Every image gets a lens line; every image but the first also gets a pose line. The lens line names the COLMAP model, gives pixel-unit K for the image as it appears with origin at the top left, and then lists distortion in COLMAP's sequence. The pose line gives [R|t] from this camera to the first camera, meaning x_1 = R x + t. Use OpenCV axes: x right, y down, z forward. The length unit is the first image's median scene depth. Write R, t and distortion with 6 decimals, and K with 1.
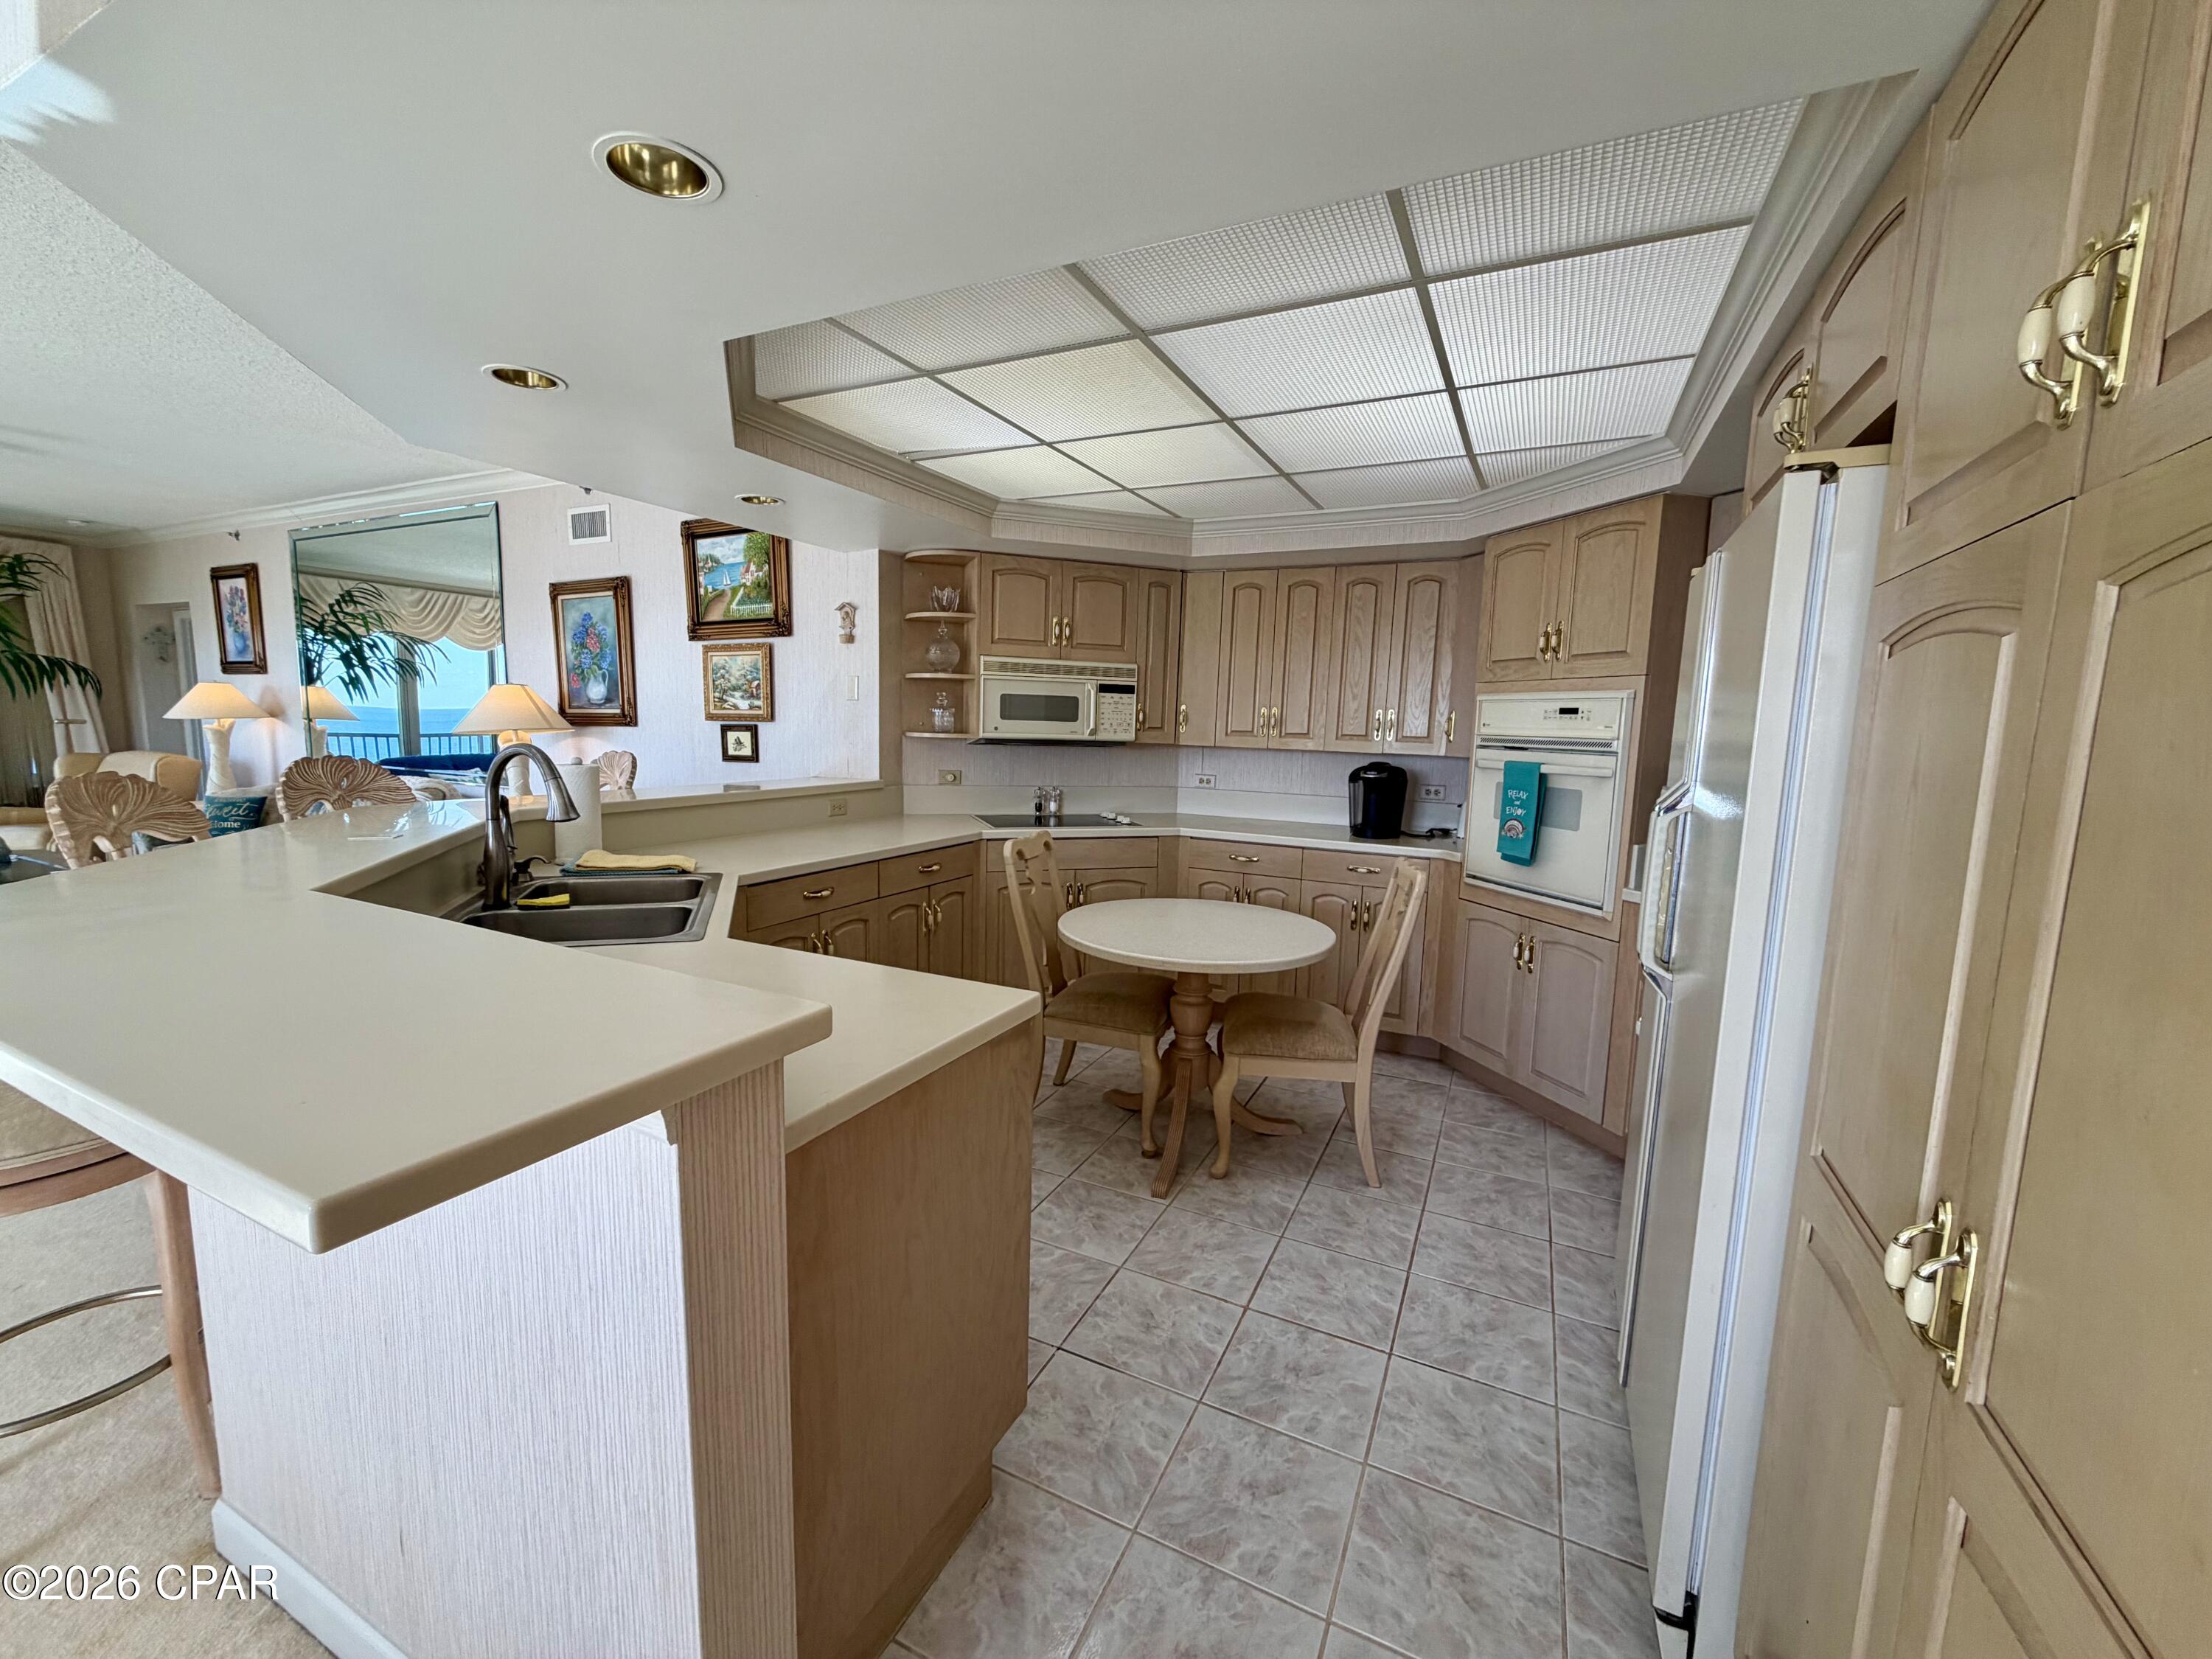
lens RADIAL K [[882.0, 0, 1106.0], [0, 882.0, 829.5], [0, 0, 1]] dist [0.001047, 0.000155]
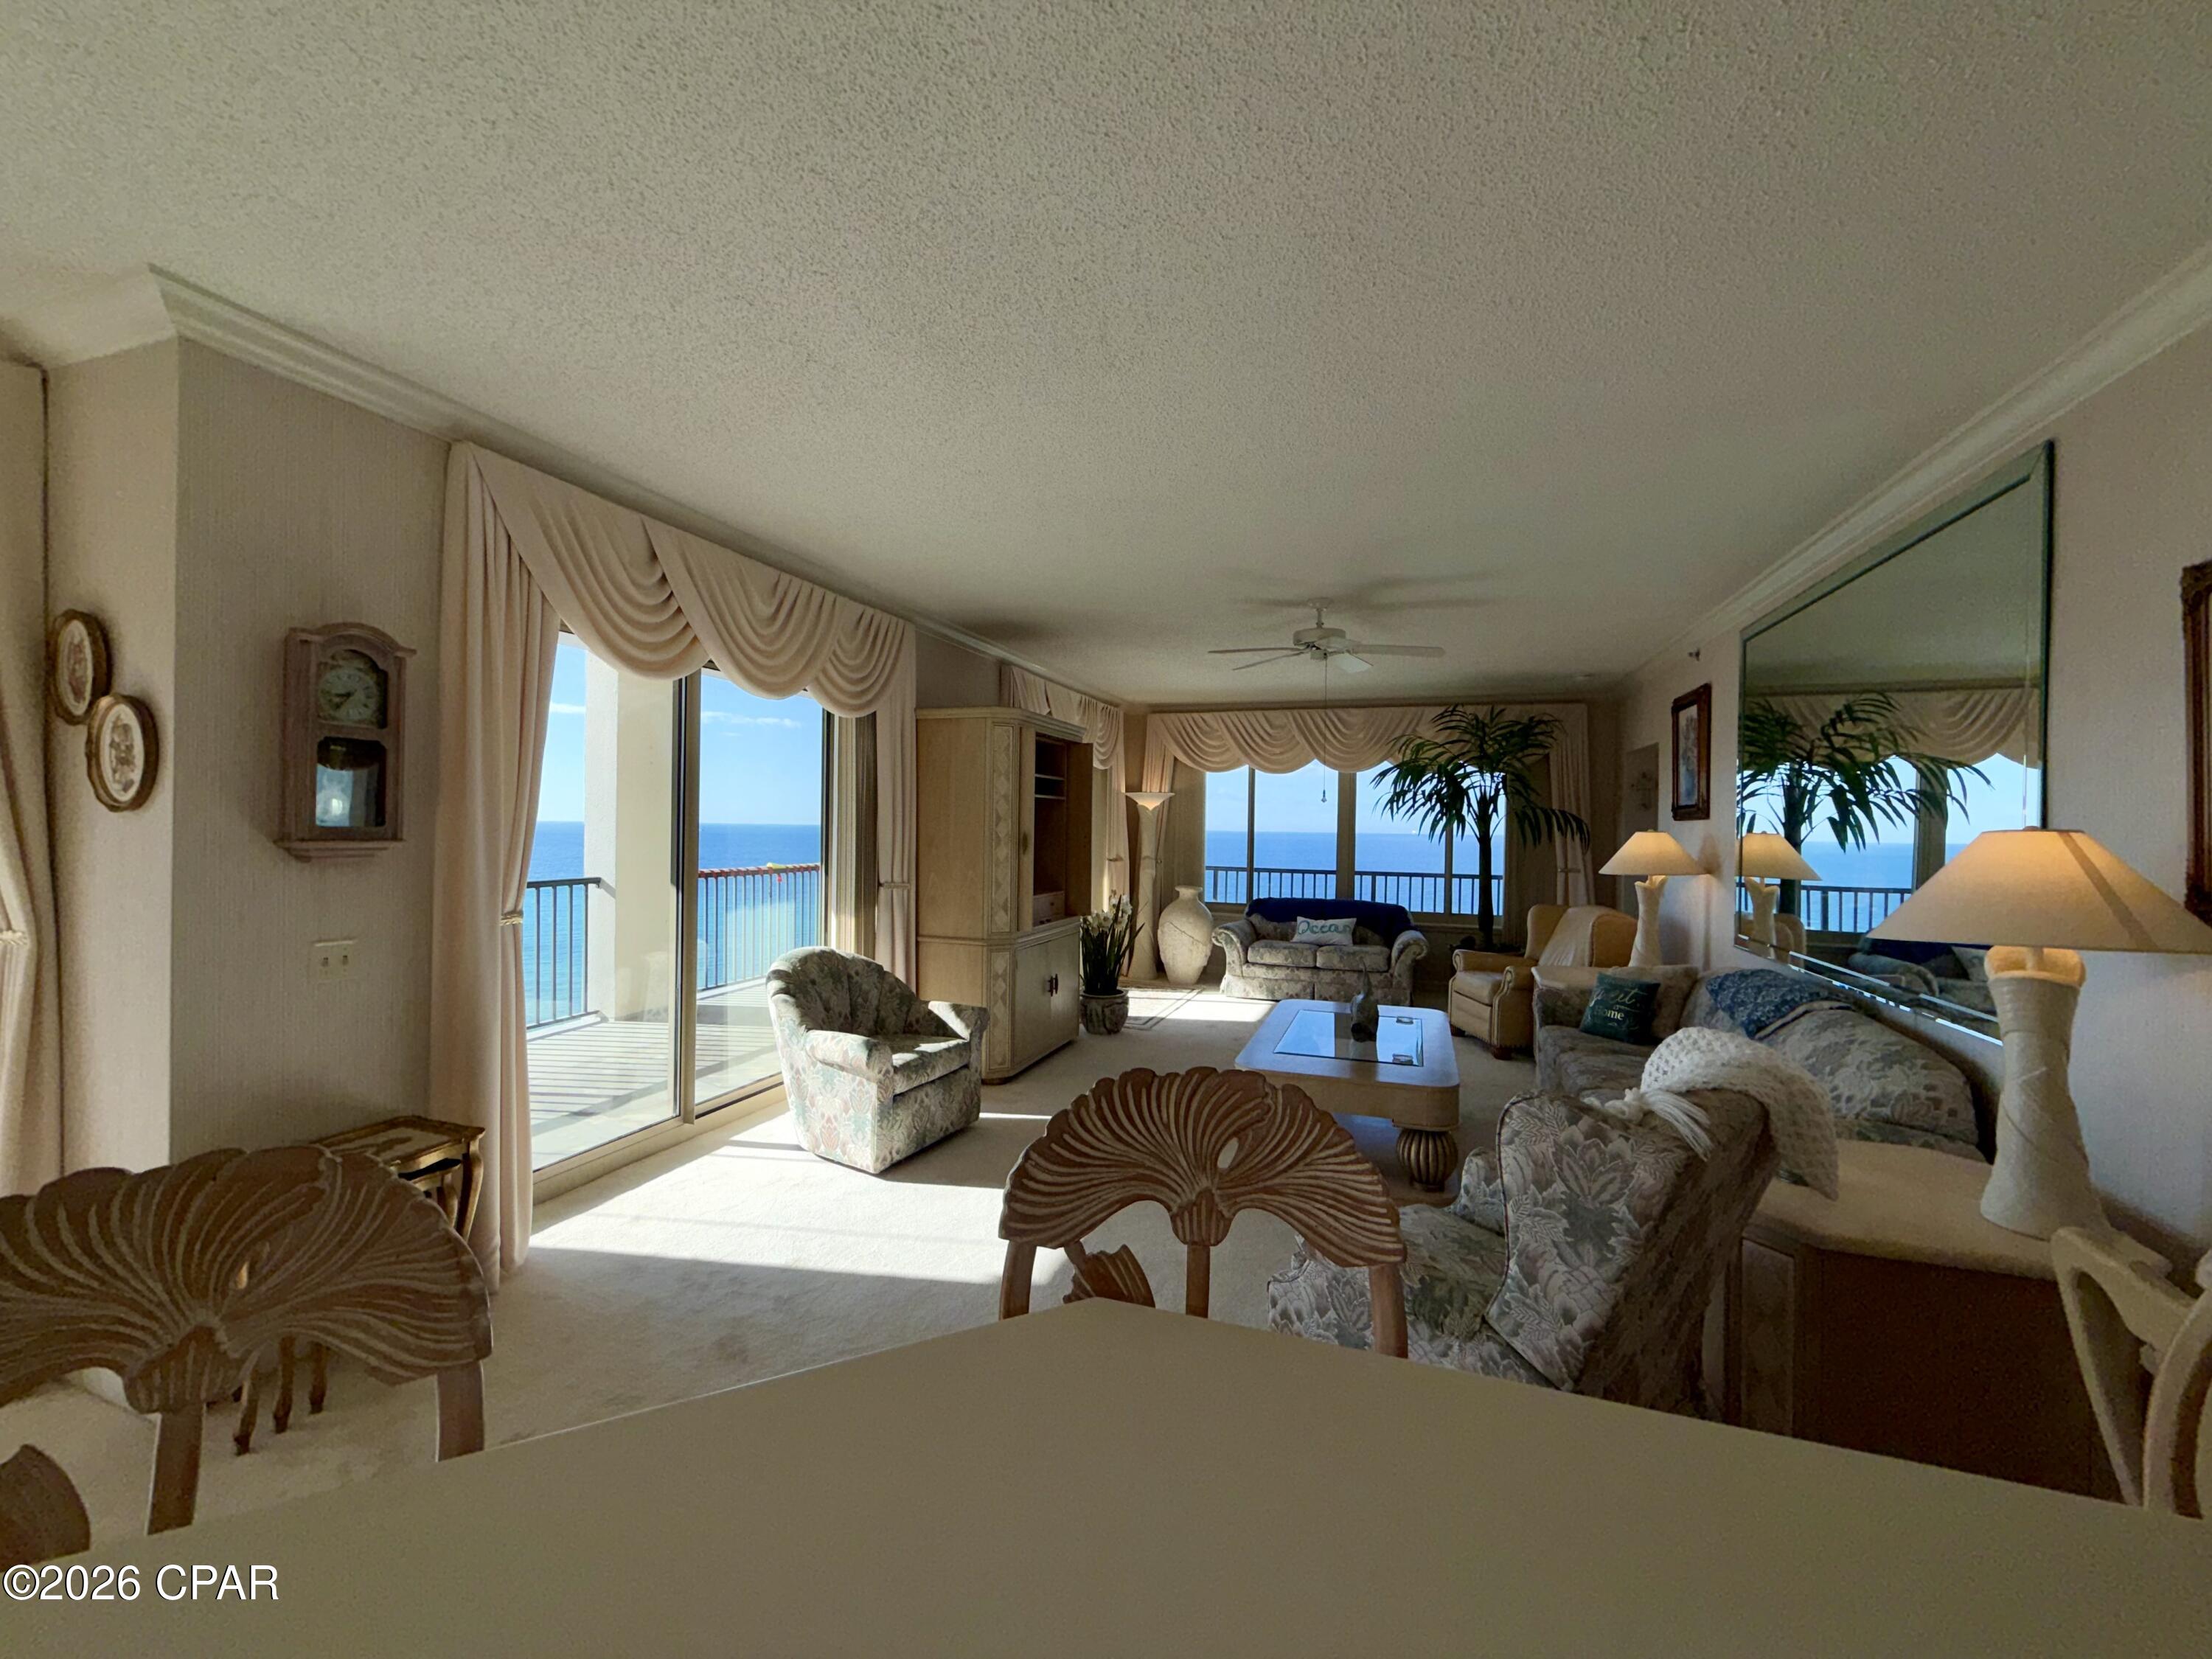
lens RADIAL K [[882.0, 0, 1106.0], [0, 882.0, 829.5], [0, 0, 1]] dist [0.001047, 0.000155]
pose [[0.114672, -0.022072, -0.993158, -0.206645], [-0.133104, 0.990397, -0.037379, -0.059360], [0.984446, 0.136479, 0.110633, 0.346777]]
